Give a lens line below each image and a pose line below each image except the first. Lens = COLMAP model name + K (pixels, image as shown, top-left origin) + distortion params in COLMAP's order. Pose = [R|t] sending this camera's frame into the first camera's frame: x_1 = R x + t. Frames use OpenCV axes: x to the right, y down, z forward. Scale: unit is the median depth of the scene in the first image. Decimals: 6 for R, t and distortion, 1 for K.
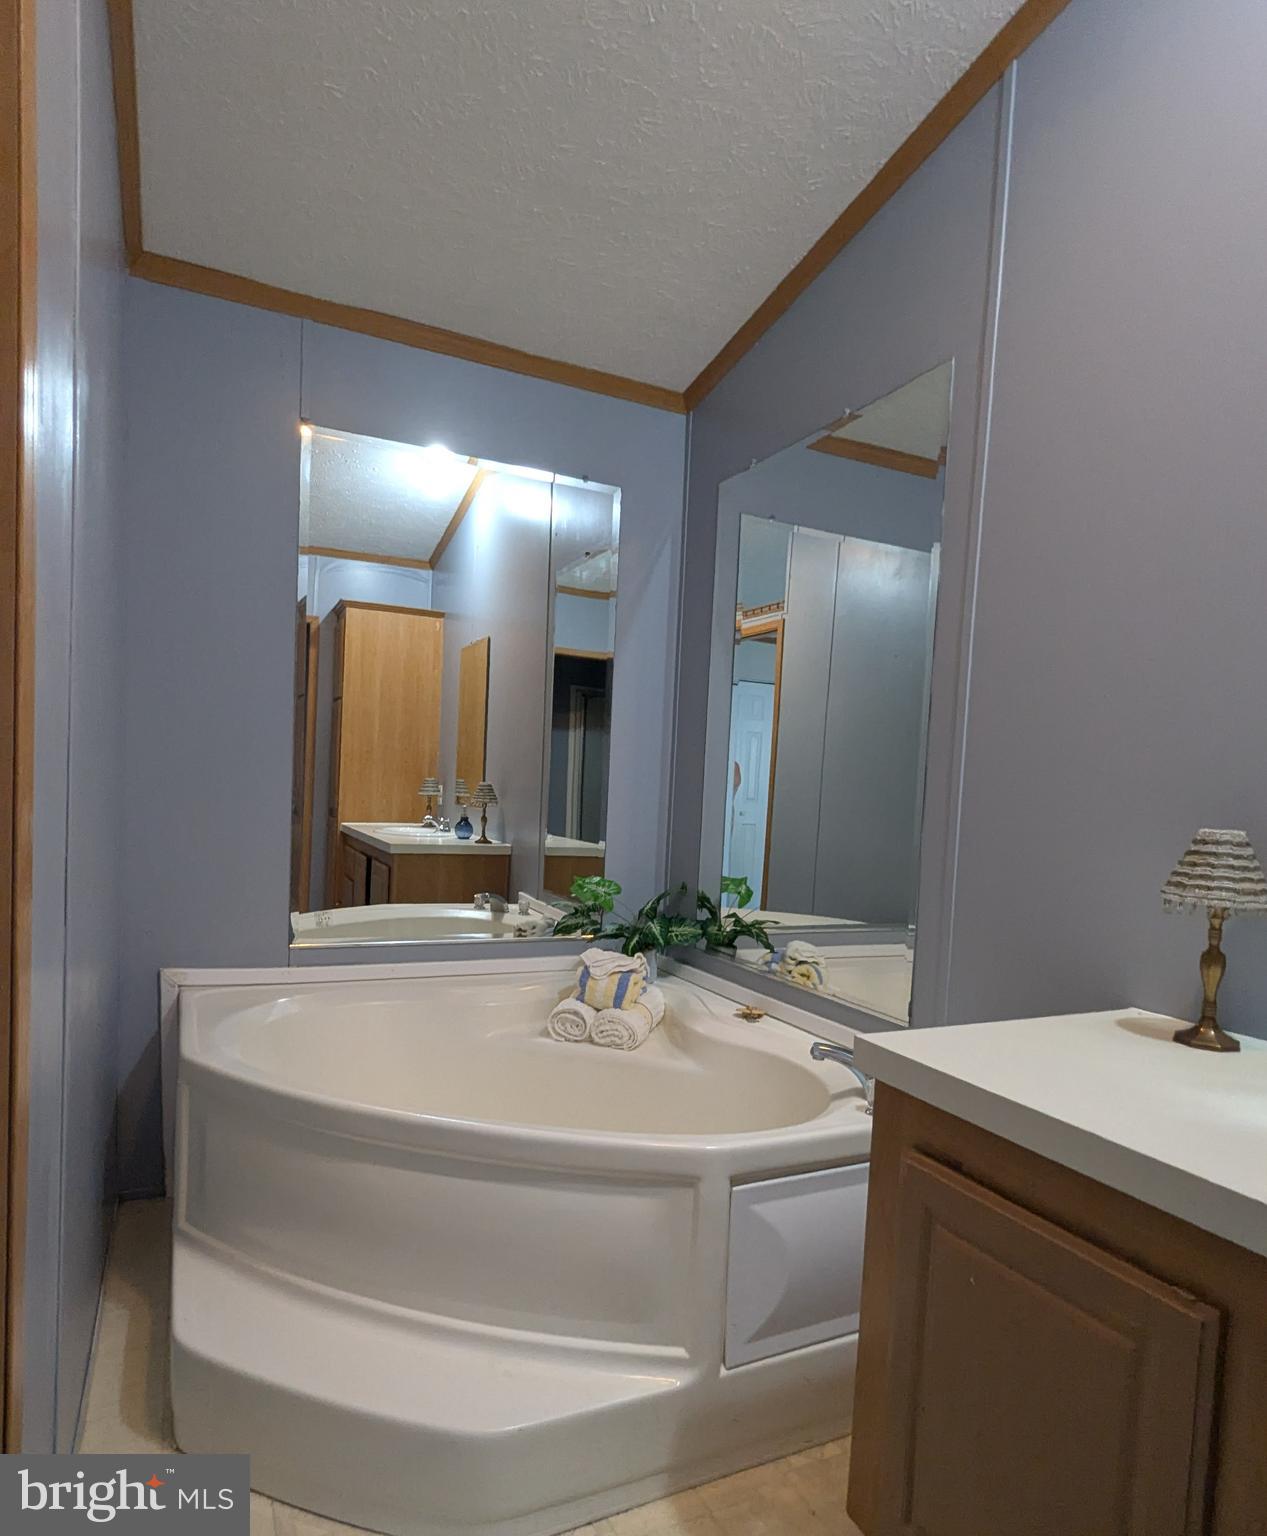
lens RADIAL K [[914.9, 0, 634.2], [0, 914.9, 844.1], [0, 0, 1]] dist [0.002429, 0.000691]
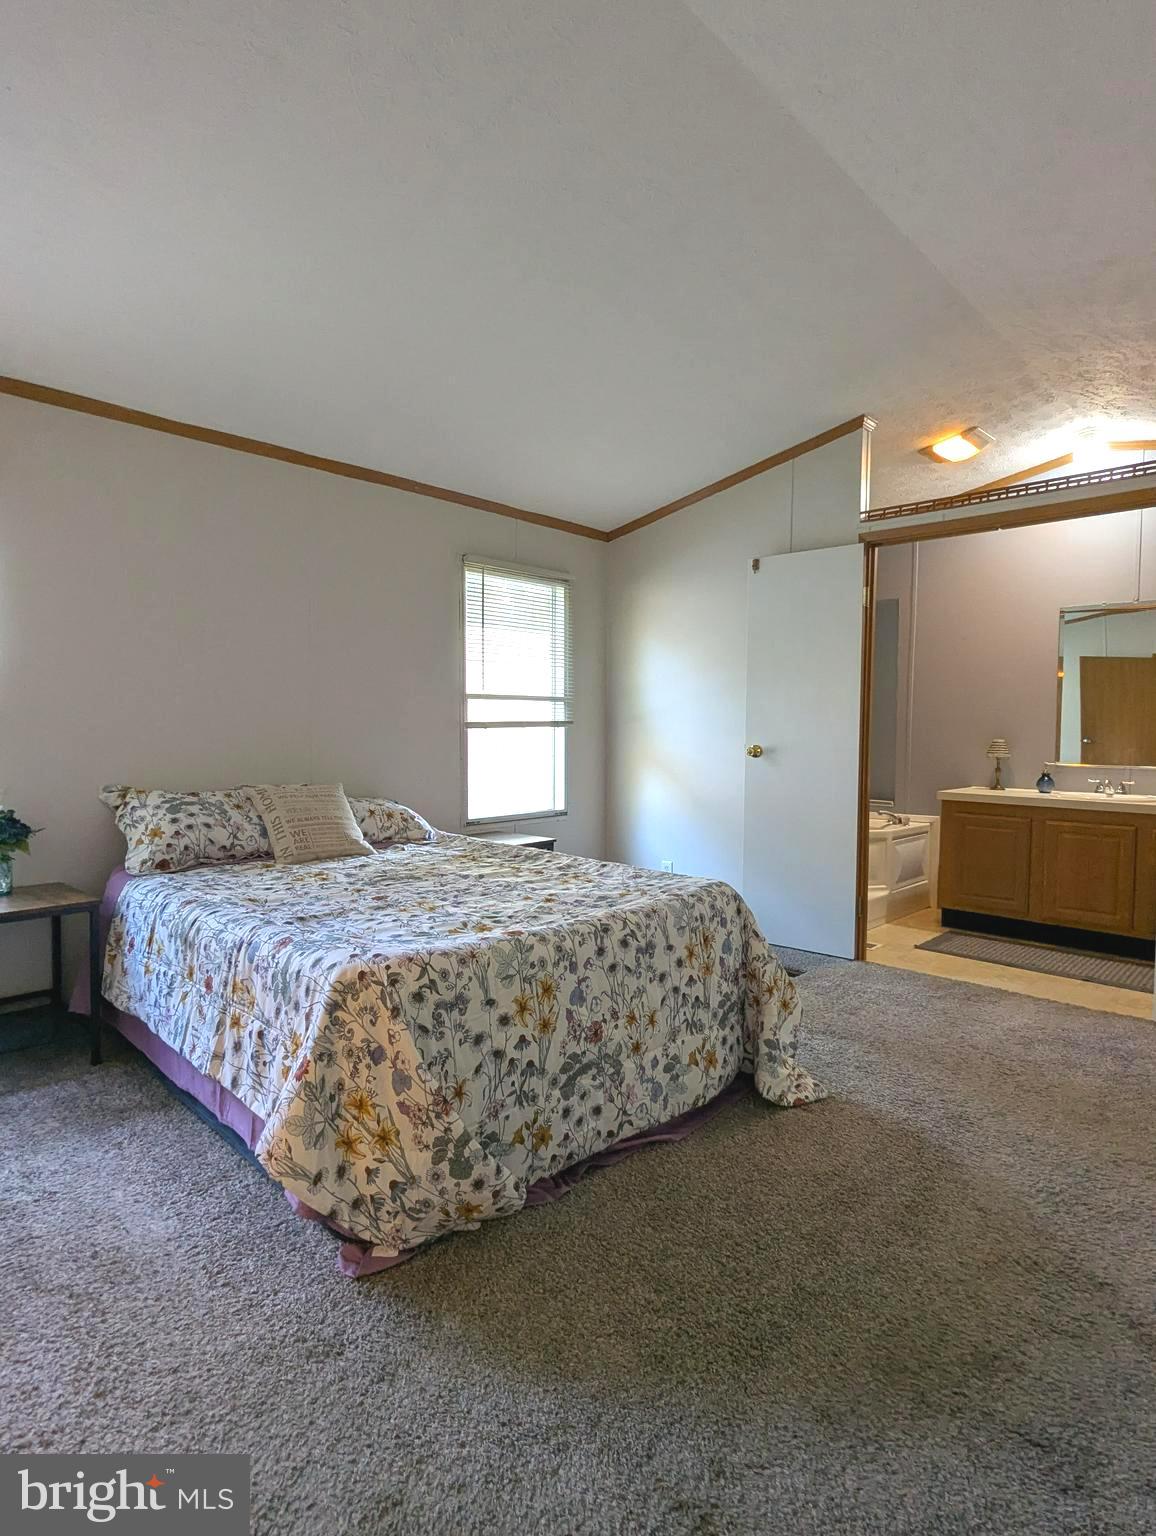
lens RADIAL K [[837.6, 0, 578.0], [0, 837.6, 768.0], [0, 0, 1]] dist [-0.006551, 0.006859]
pose [[0.936111, -0.059073, 0.346709, -2.589897], [0.057481, 0.998236, 0.014885, -0.055245], [-0.346976, 0.005996, 0.937855, -2.012651]]
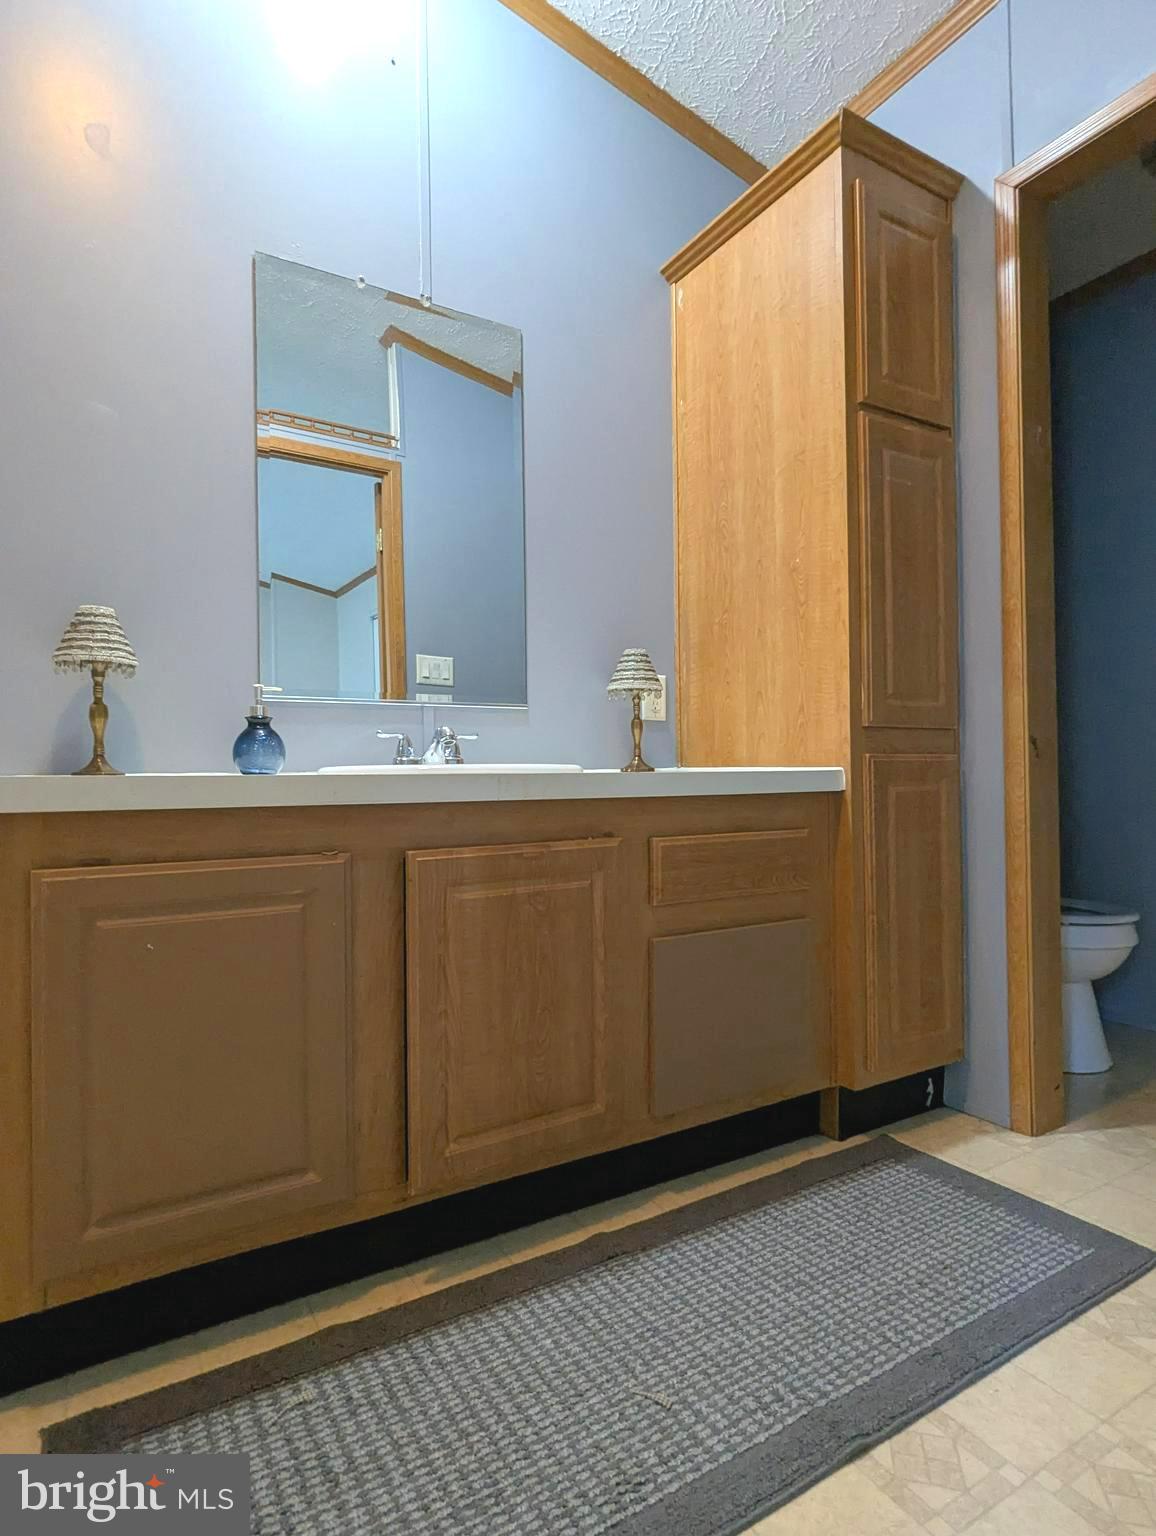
lens RADIAL K [[837.6, 0, 578.0], [0, 837.6, 768.0], [0, 0, 1]] dist [-0.006551, 0.006859]
pose [[-0.083849, -0.037039, 0.995790, -0.575899], [0.067839, 0.996778, 0.042788, 0.200600], [-0.994167, 0.071141, -0.081066, 0.440114]]
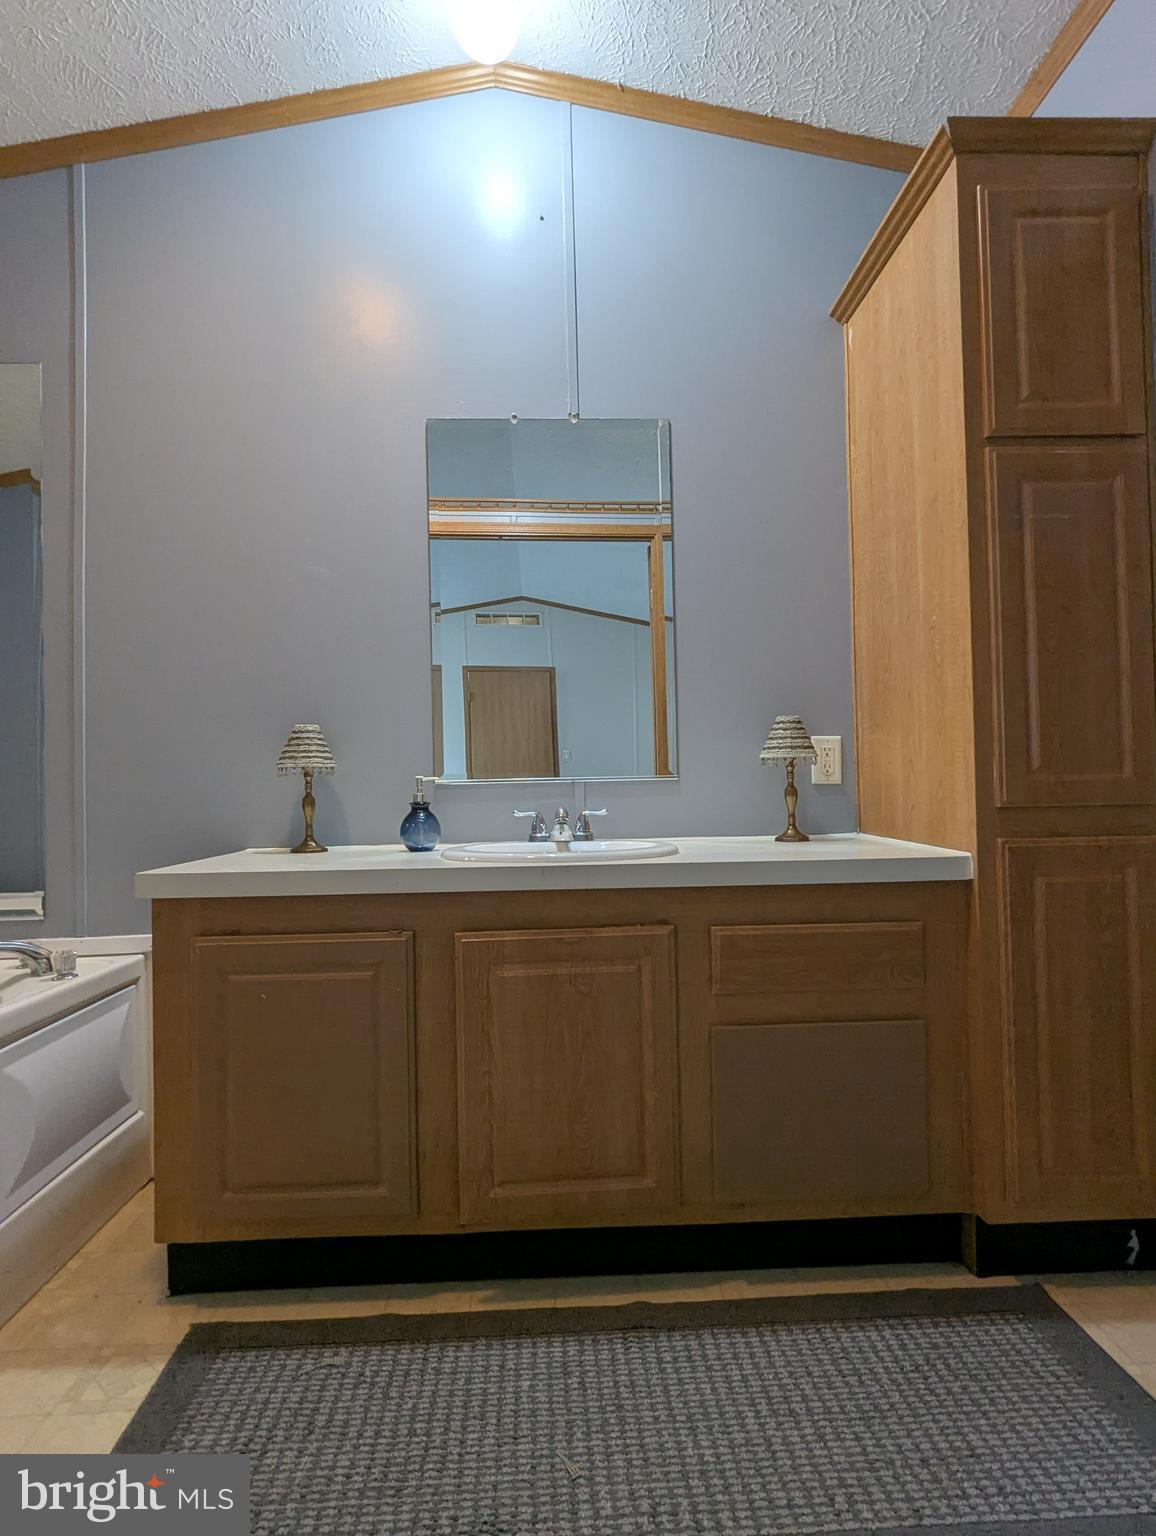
lens RADIAL K [[837.6, 0, 578.0], [0, 837.6, 768.0], [0, 0, 1]] dist [-0.006551, 0.006859]
pose [[0.402592, -0.034481, 0.914730, -0.580625], [0.093551, 0.995608, -0.003644, 0.116256], [-0.910586, 0.087041, 0.404050, -0.084792]]
